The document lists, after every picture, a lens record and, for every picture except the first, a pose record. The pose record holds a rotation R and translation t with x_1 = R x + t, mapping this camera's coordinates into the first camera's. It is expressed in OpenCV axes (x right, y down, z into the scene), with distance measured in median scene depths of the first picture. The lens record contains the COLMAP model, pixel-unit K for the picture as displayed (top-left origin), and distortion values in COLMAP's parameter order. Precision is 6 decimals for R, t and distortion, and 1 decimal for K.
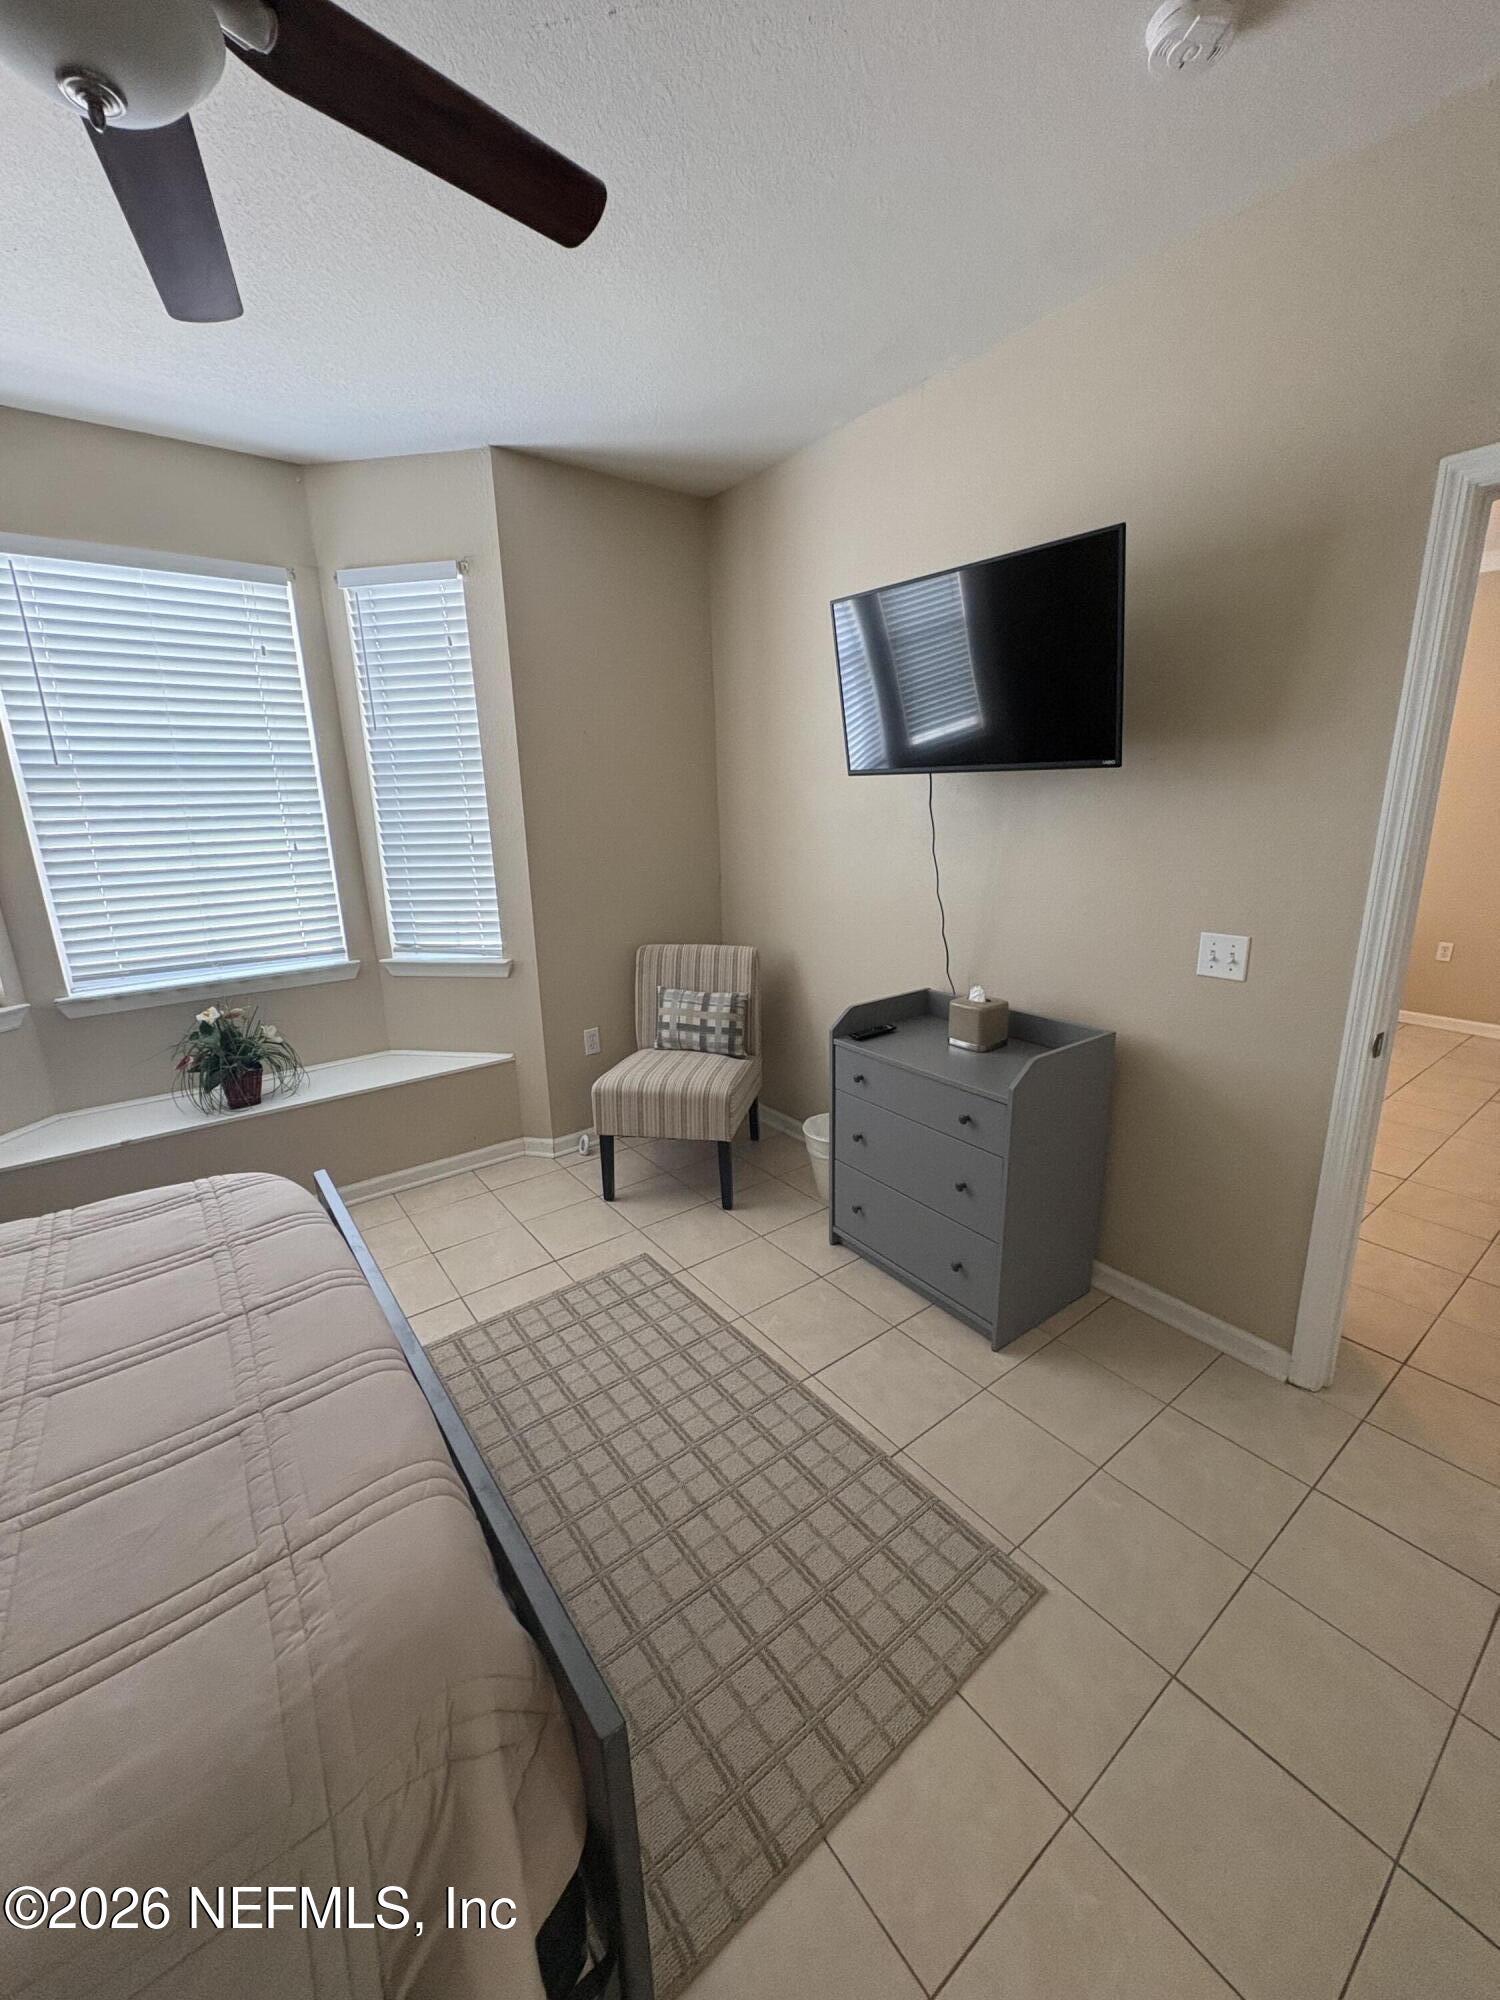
lens RADIAL K [[796.7, 0, 745.2], [0, 796.7, 1000.8], [0, 0, 1]] dist [0.000010, -0.000104]
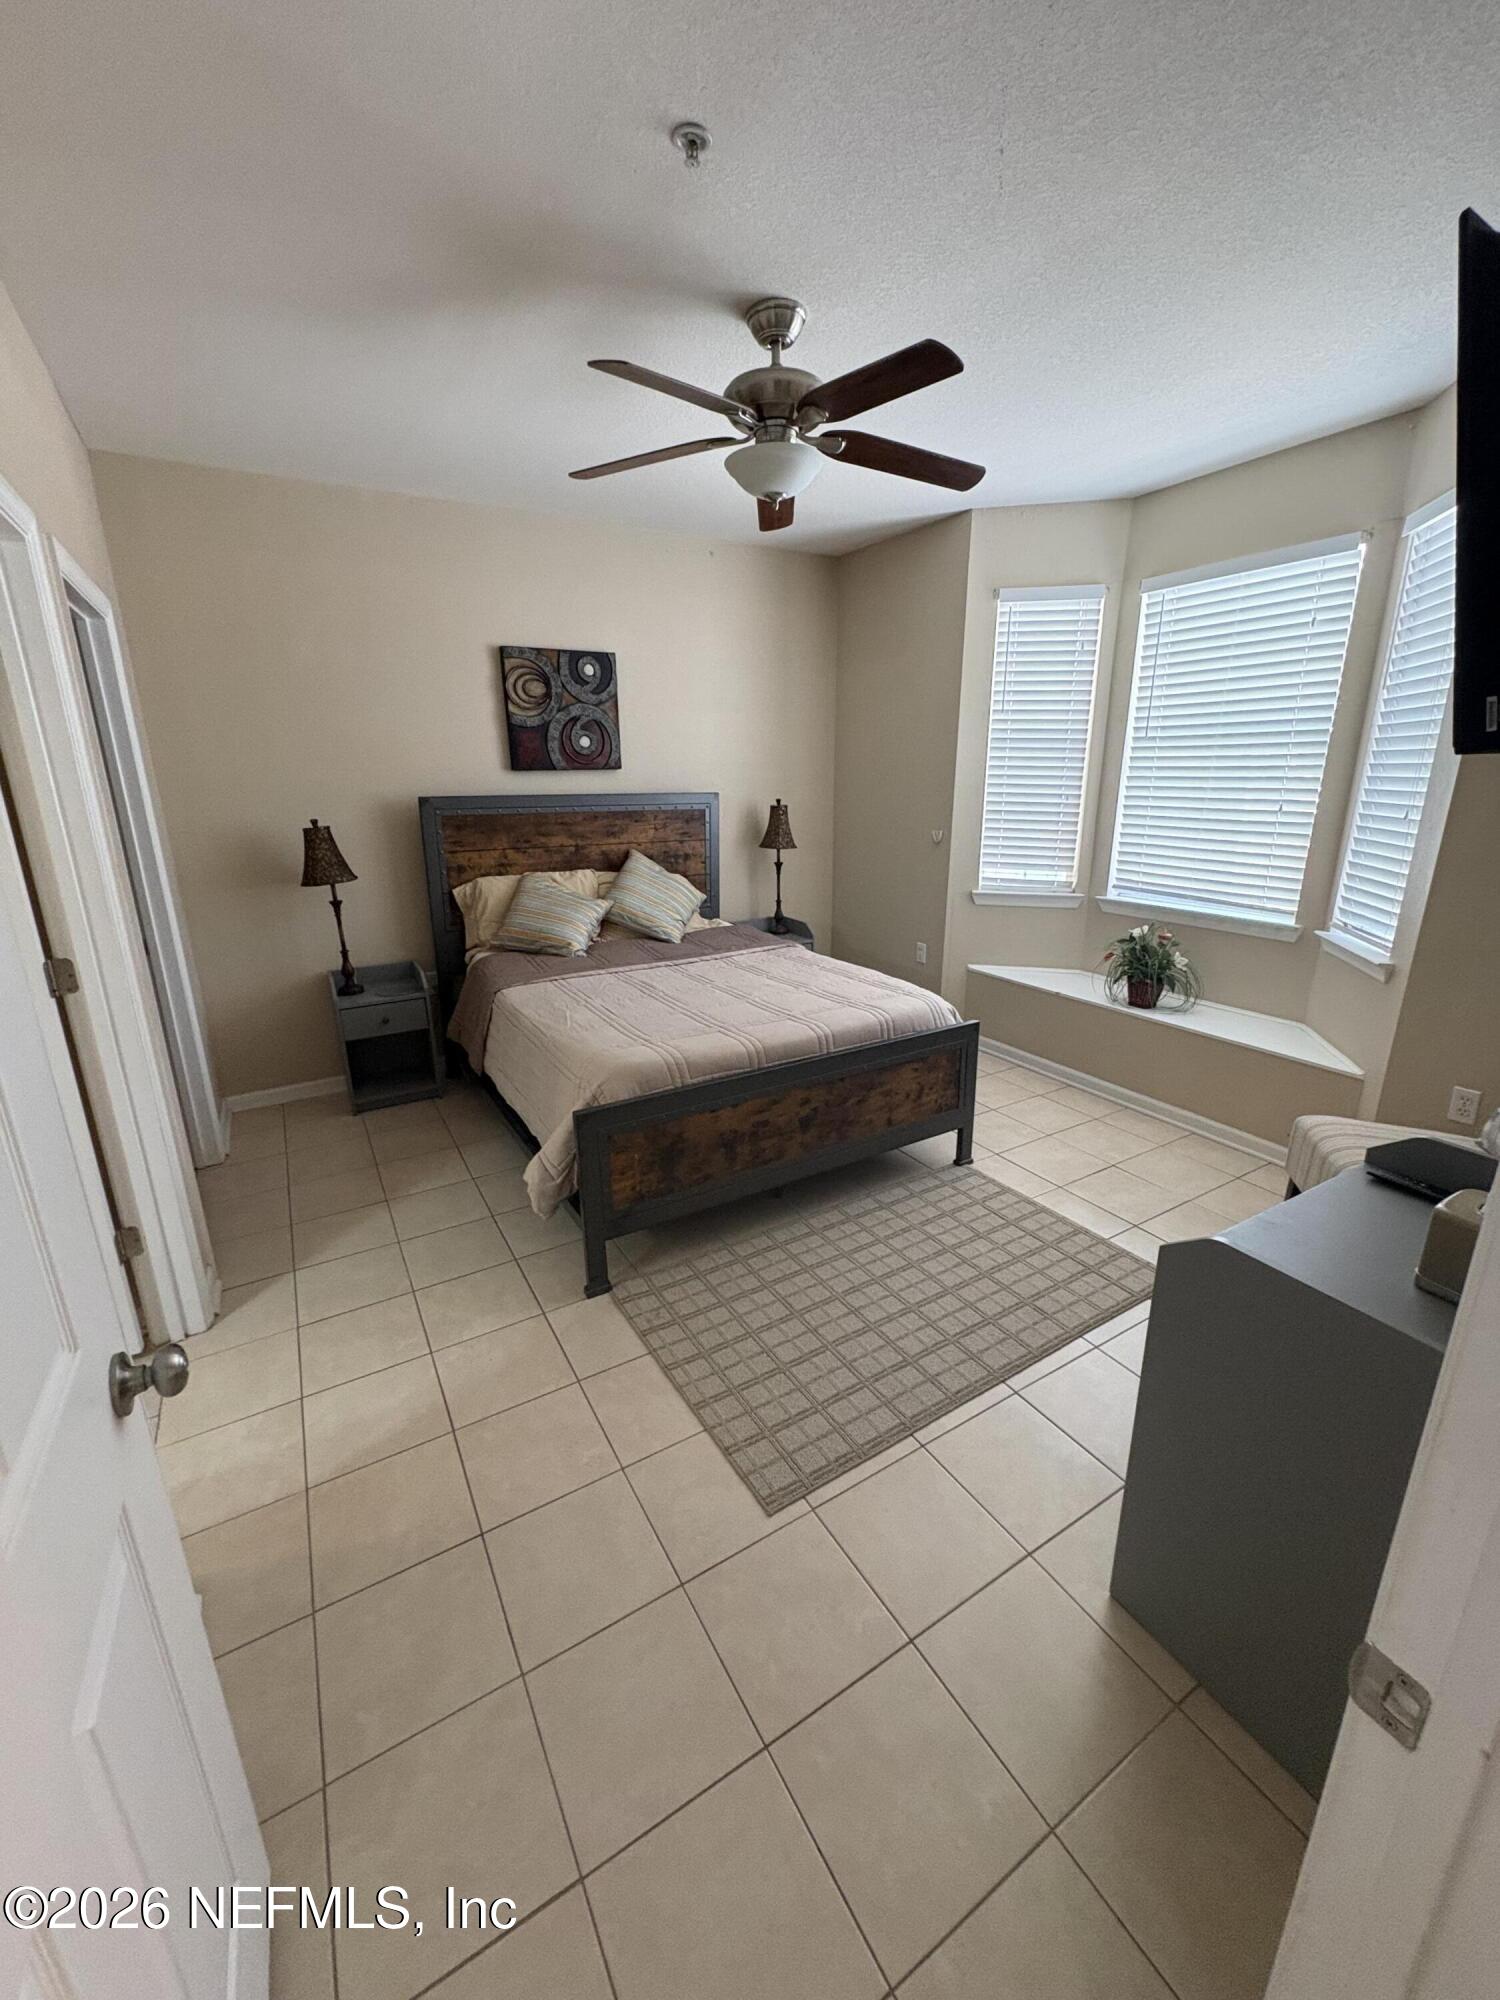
lens RADIAL K [[796.7, 0, 749.2], [0, 796.7, 997.5], [0, 0, 1]] dist [0.000010, -0.000104]
pose [[-0.114236, 0.299757, -0.947152, 0.684900], [-0.230747, 0.919314, 0.318777, -0.152675], [0.966285, 0.254968, -0.035851, 0.467425]]
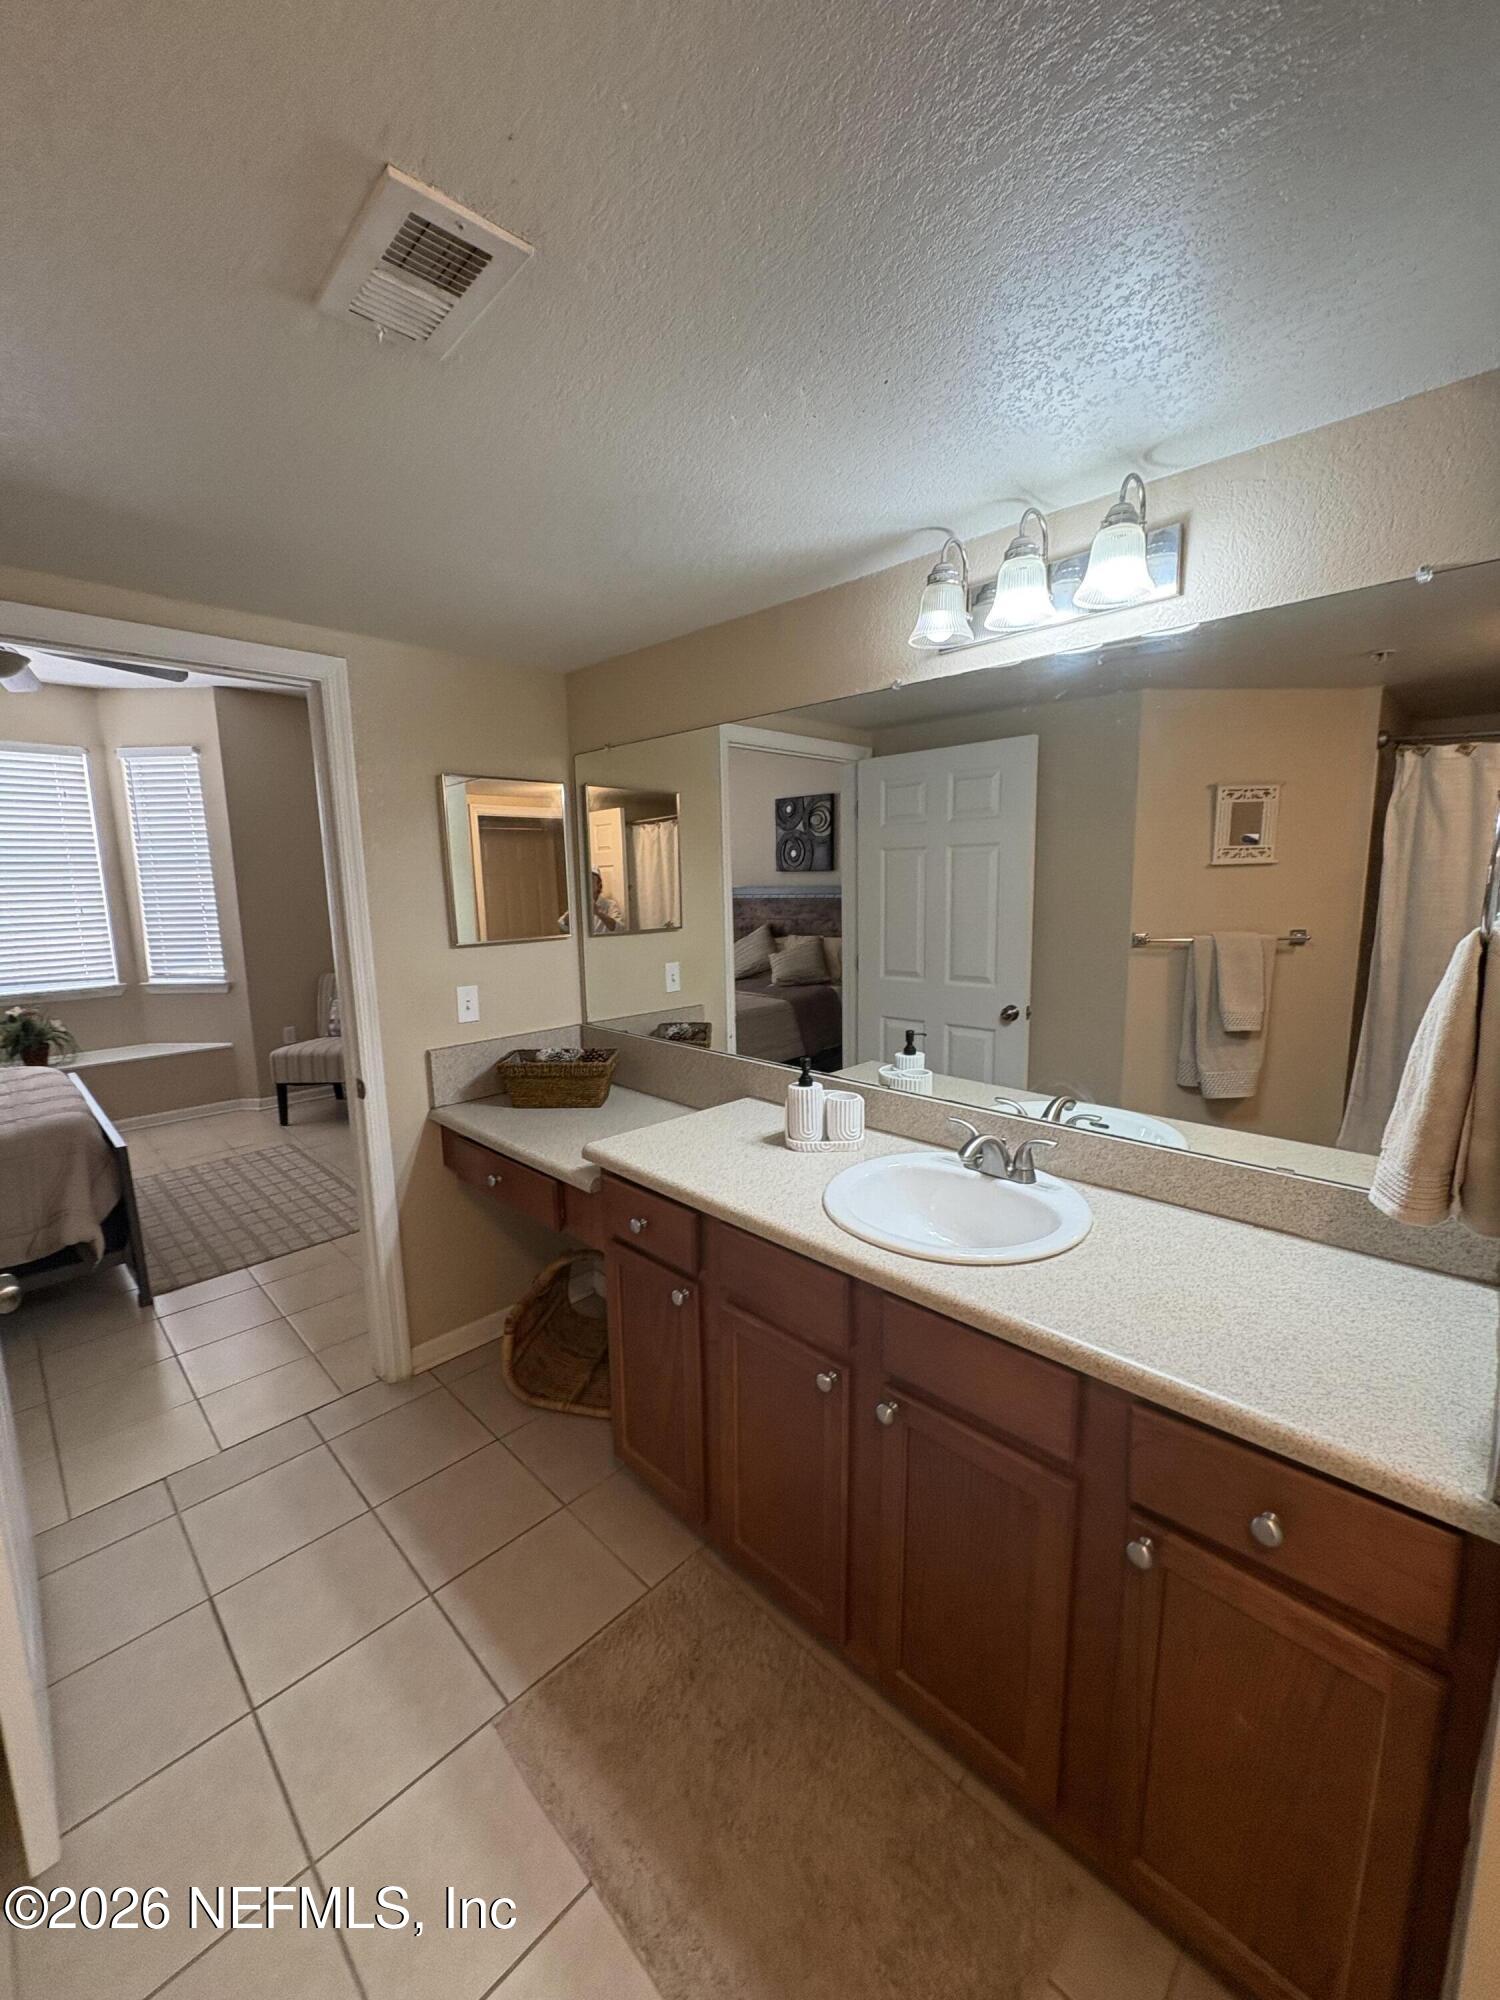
lens RADIAL K [[796.7, 0, 749.1], [0, 796.7, 1002.9], [0, 0, 1]] dist [0.000010, -0.000104]
pose [[0.990394, -0.014575, 0.137502, 0.610680], [0.027901, 0.995040, -0.095488, 0.204176], [-0.135428, 0.098407, 0.985888, -0.838712]]
